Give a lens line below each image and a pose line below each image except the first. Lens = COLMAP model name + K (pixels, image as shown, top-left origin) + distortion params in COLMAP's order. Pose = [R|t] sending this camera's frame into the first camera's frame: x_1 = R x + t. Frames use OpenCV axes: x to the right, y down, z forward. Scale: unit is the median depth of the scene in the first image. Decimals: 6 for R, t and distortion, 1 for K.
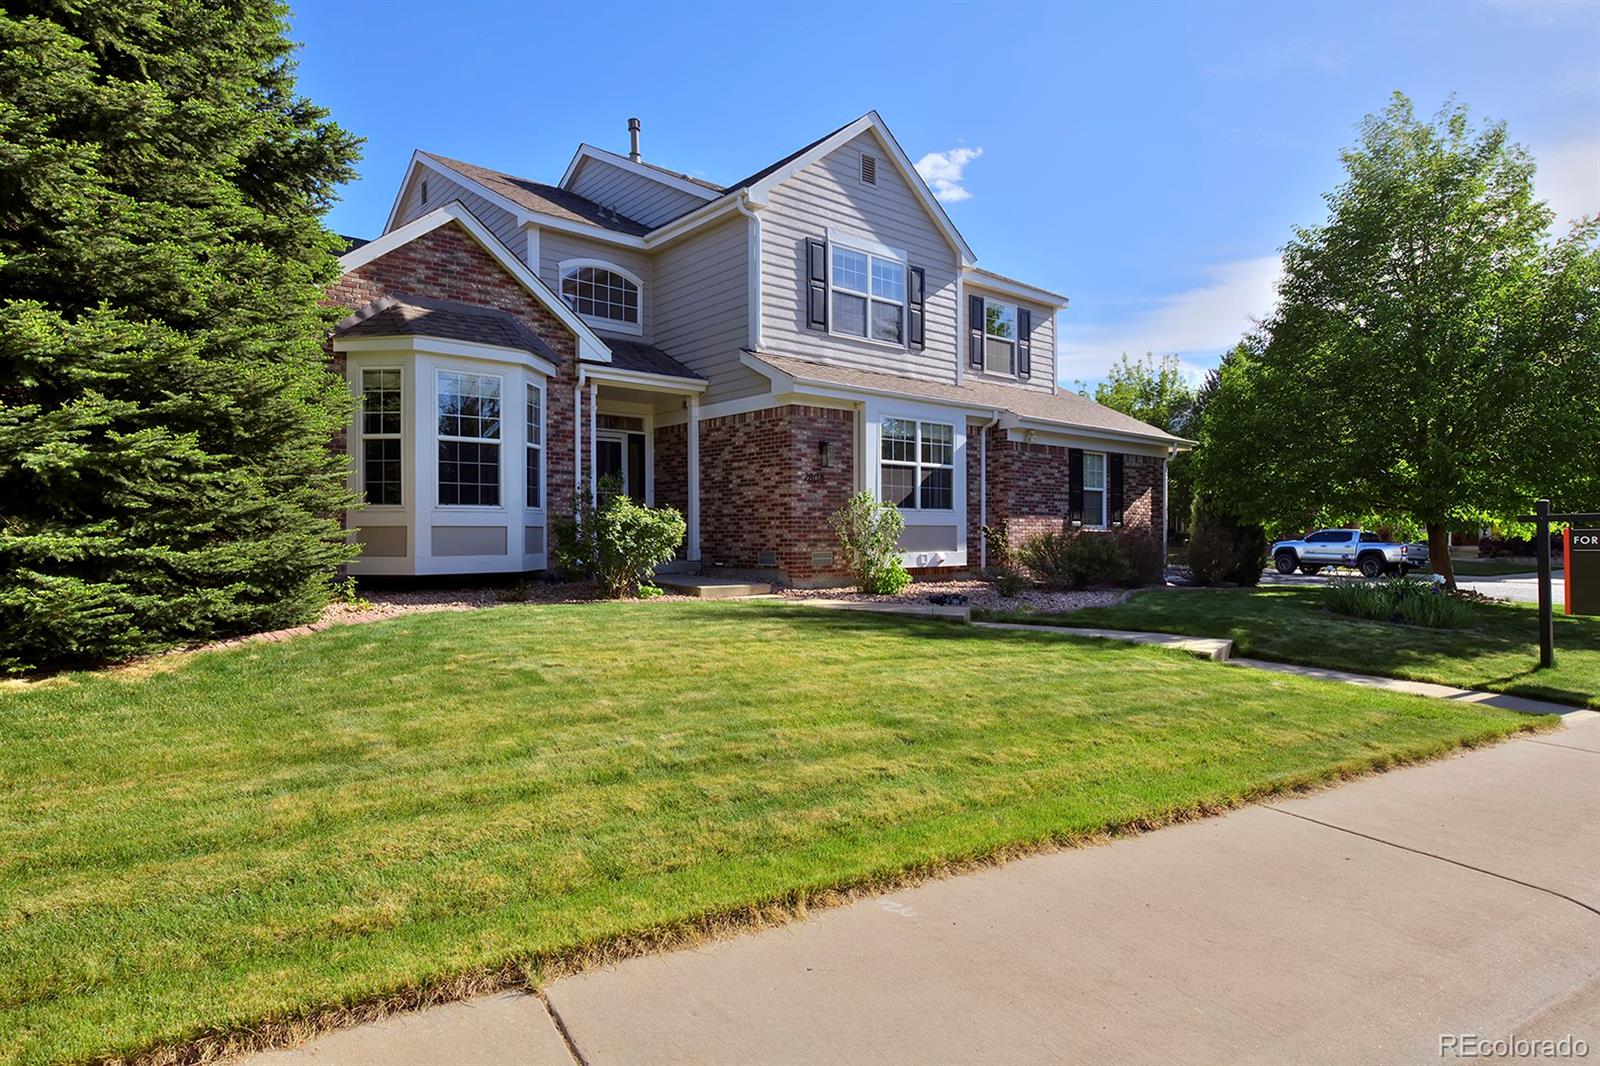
lens RADIAL K [[902.4, 0, 800.0], [0, 902.4, 533.0], [0, 0, 1]] dist [-0.001938, -0.002717]
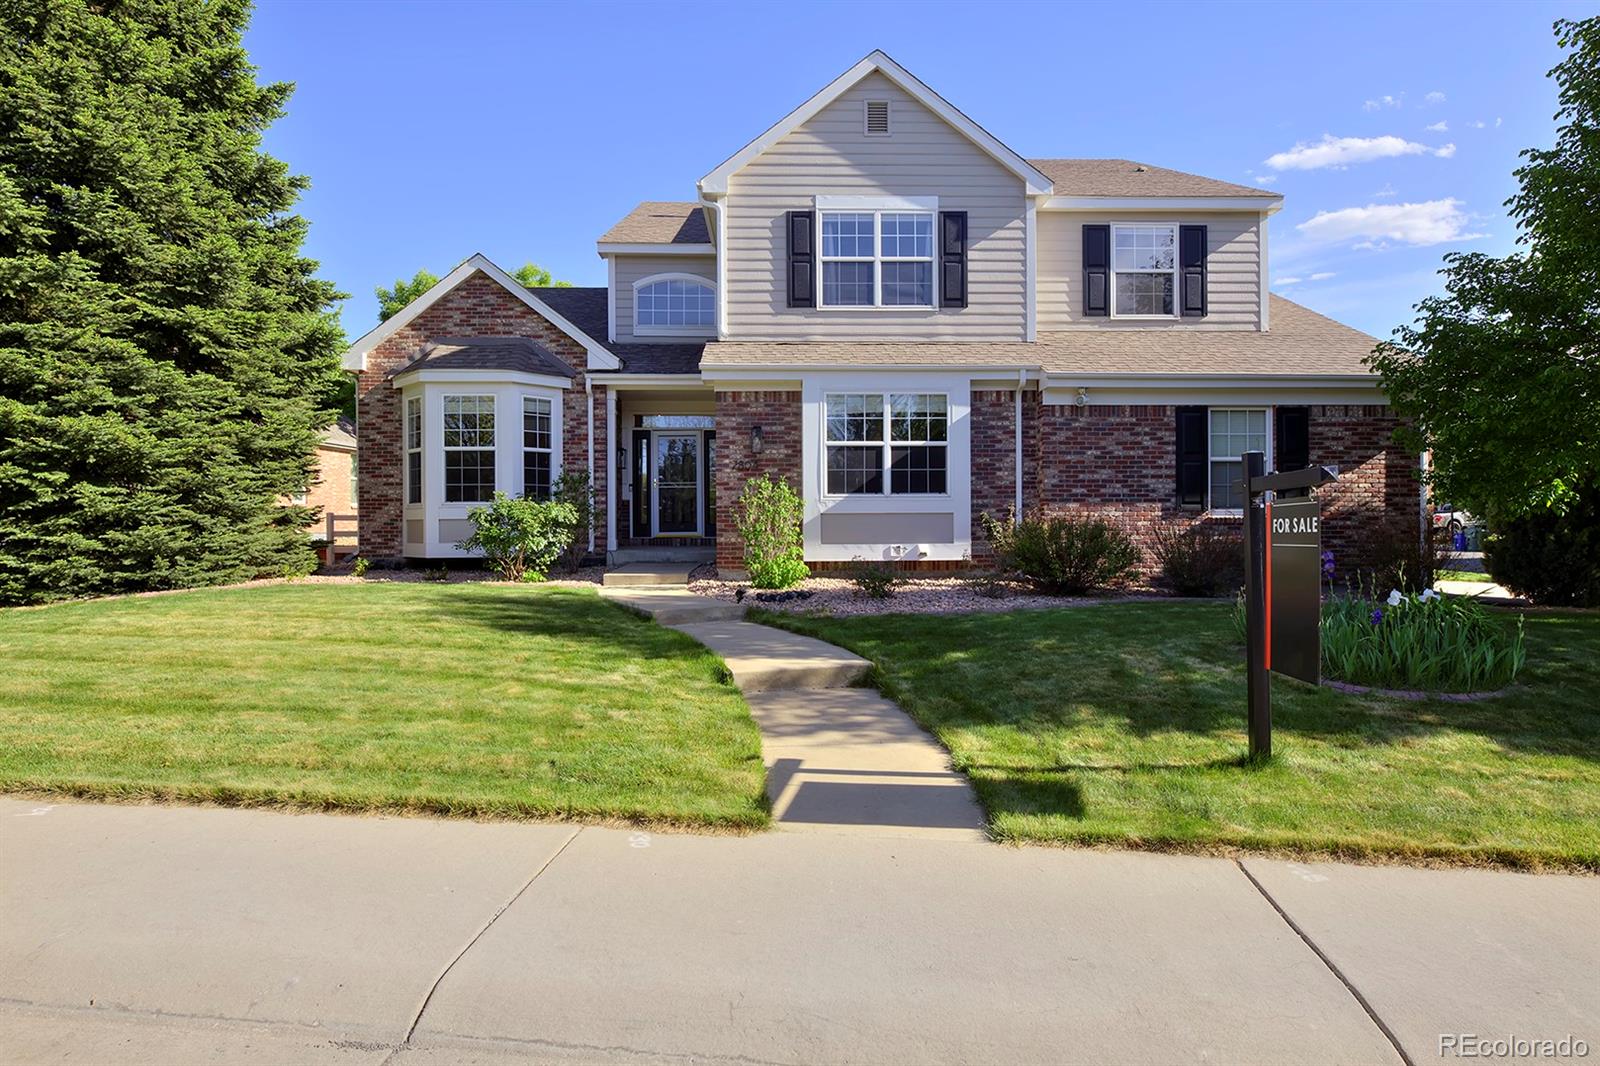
lens RADIAL K [[902.4, 0, 800.0], [0, 902.4, 533.0], [0, 0, 1]] dist [-0.001938, -0.002717]
pose [[0.777105, -0.000784, -0.629371, 0.622509], [0.004786, 0.999978, 0.004664, 0.006253], [0.629353, -0.006637, 0.777091, 0.270629]]
